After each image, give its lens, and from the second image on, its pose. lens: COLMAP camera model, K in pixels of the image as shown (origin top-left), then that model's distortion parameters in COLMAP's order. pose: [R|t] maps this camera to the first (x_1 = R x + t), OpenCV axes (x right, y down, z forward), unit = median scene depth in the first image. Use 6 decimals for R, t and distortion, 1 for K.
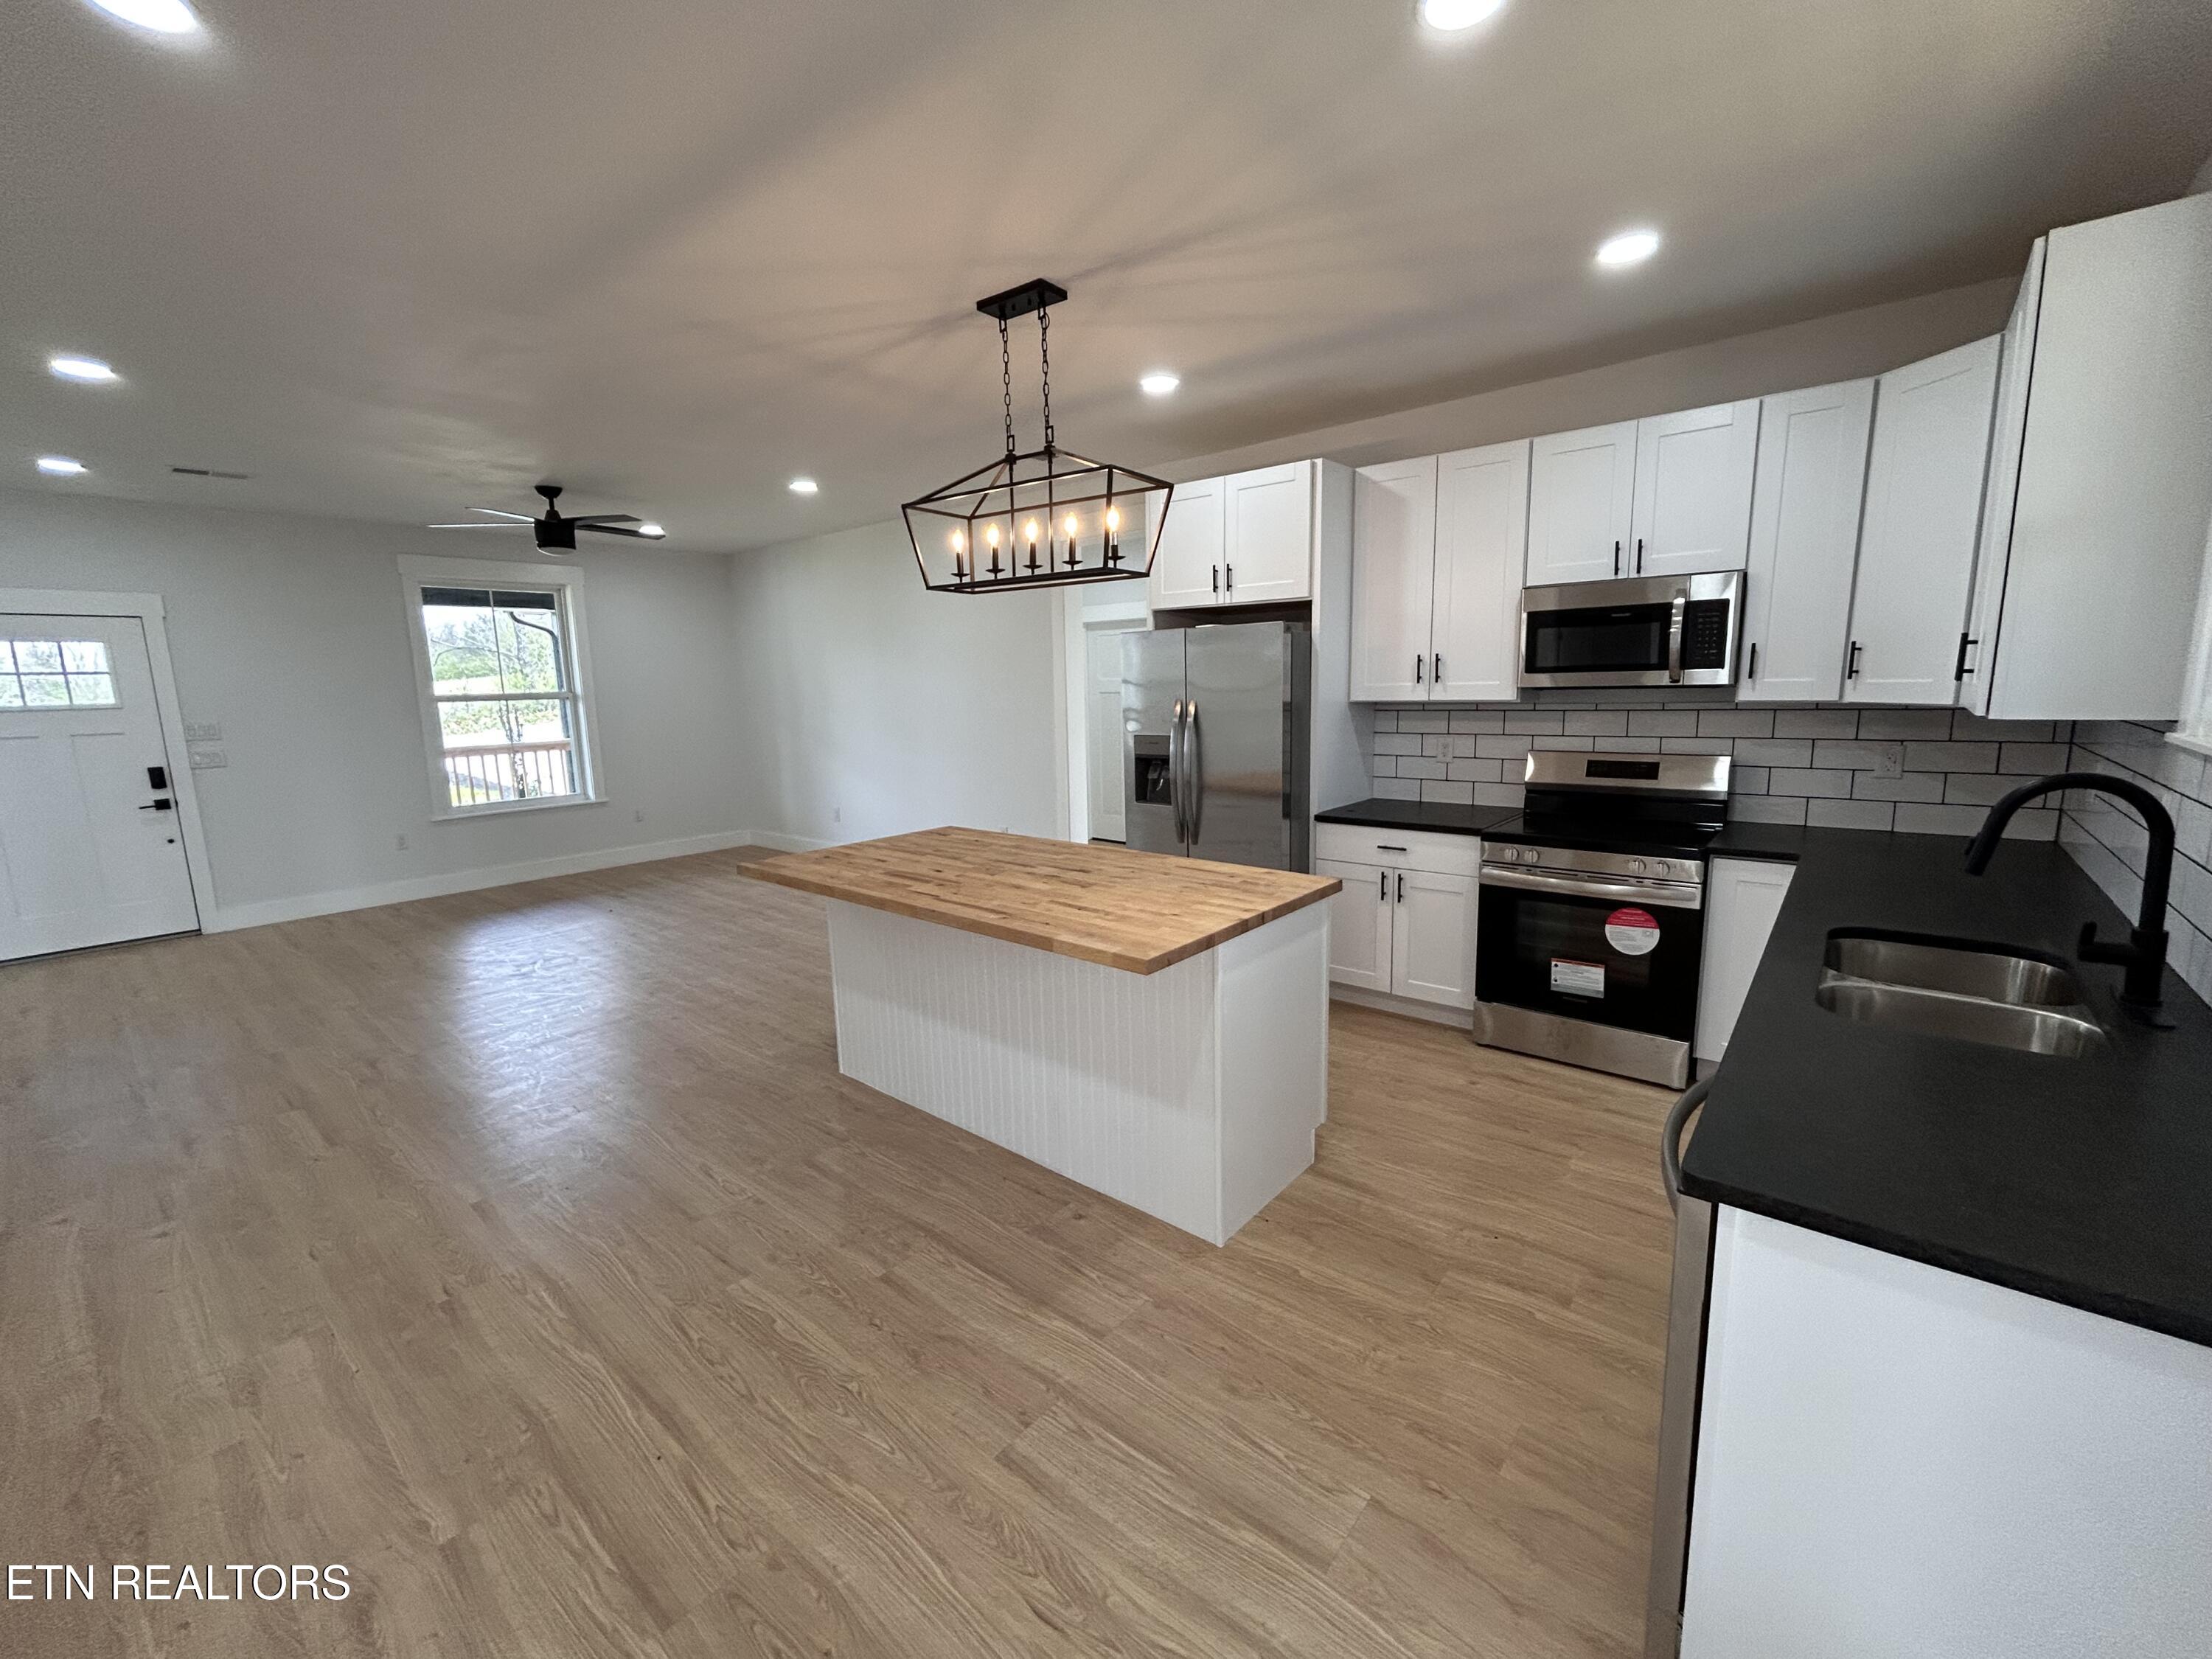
lens RADIAL K [[898.7, 0, 1100.2], [0, 898.7, 820.7], [0, 0, 1]] dist [0.000839, 0.000280]
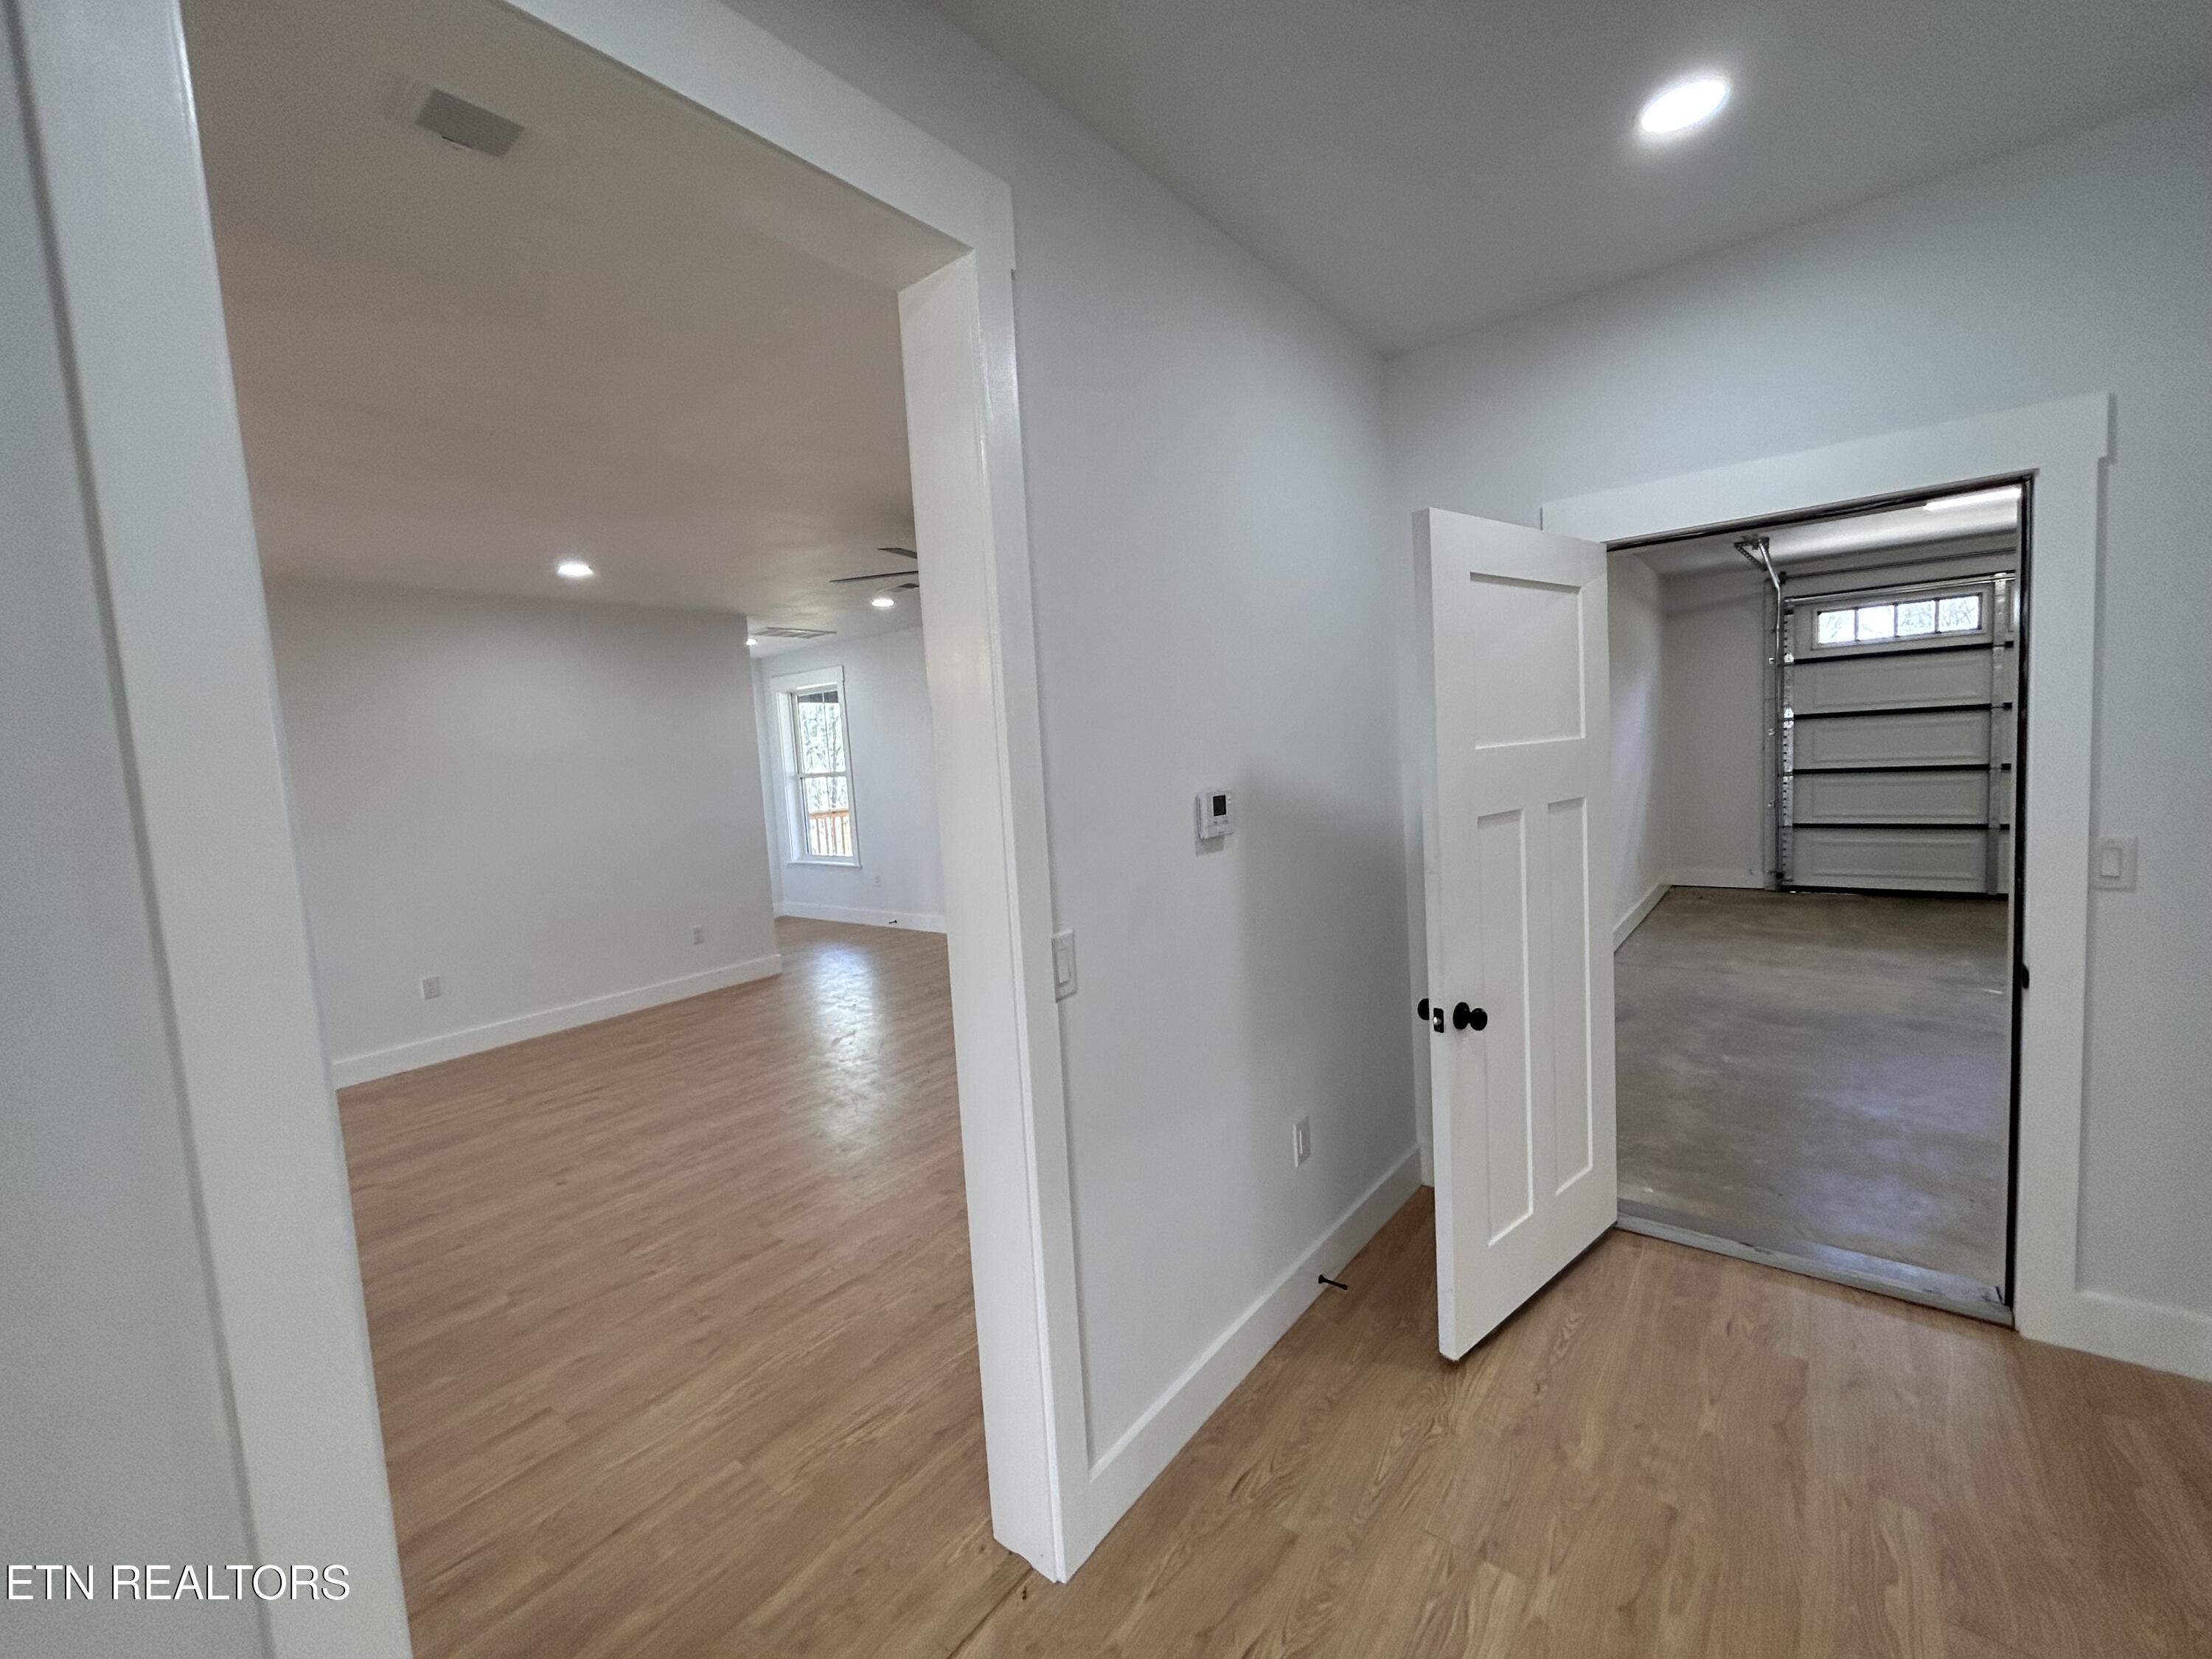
lens RADIAL K [[898.7, 0, 1100.2], [0, 898.7, 820.7], [0, 0, 1]] dist [0.000839, 0.000280]
pose [[0.027878, 0.100714, -0.994525, 0.393775], [-0.099771, 0.990224, 0.097482, -0.283324], [0.994620, 0.096507, 0.037653, 1.612602]]
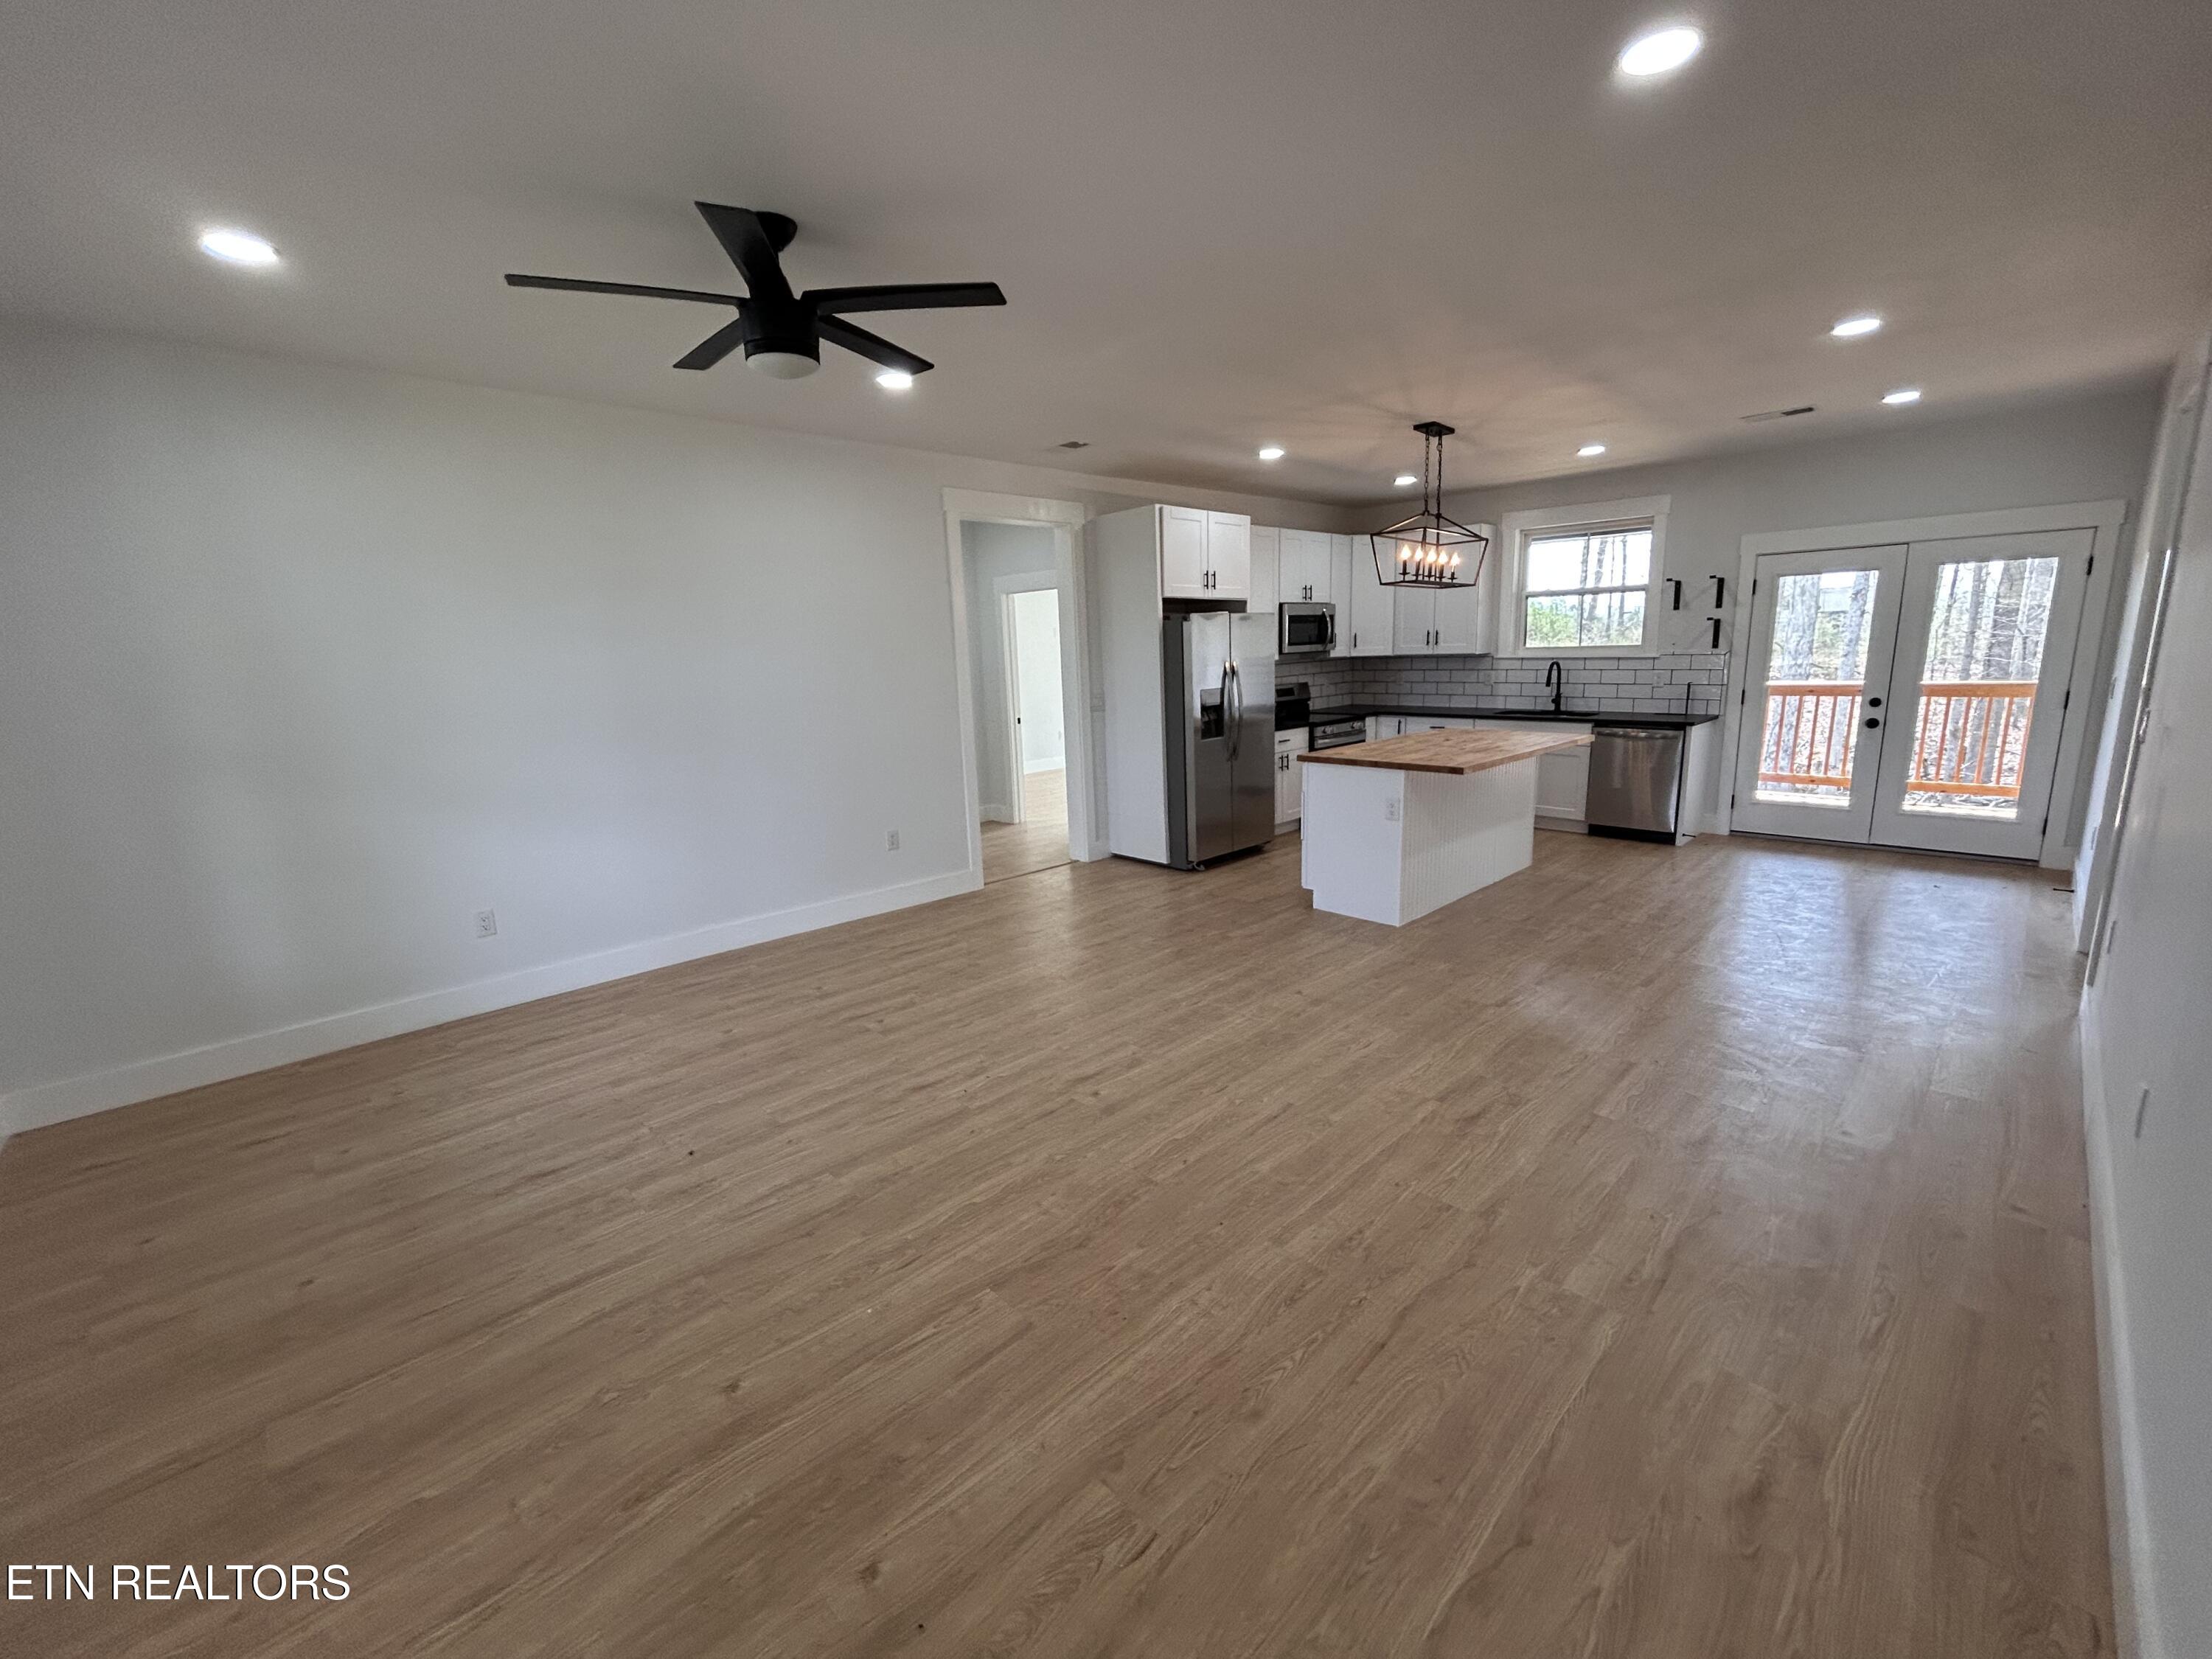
lens RADIAL K [[898.7, 0, 1100.2], [0, 898.7, 820.7], [0, 0, 1]] dist [0.000839, 0.000280]
pose [[0.104295, -0.170927, 0.979748, -1.569777], [0.185905, 0.971108, 0.149630, -0.157760], [-0.977017, 0.166535, 0.133058, 1.173745]]
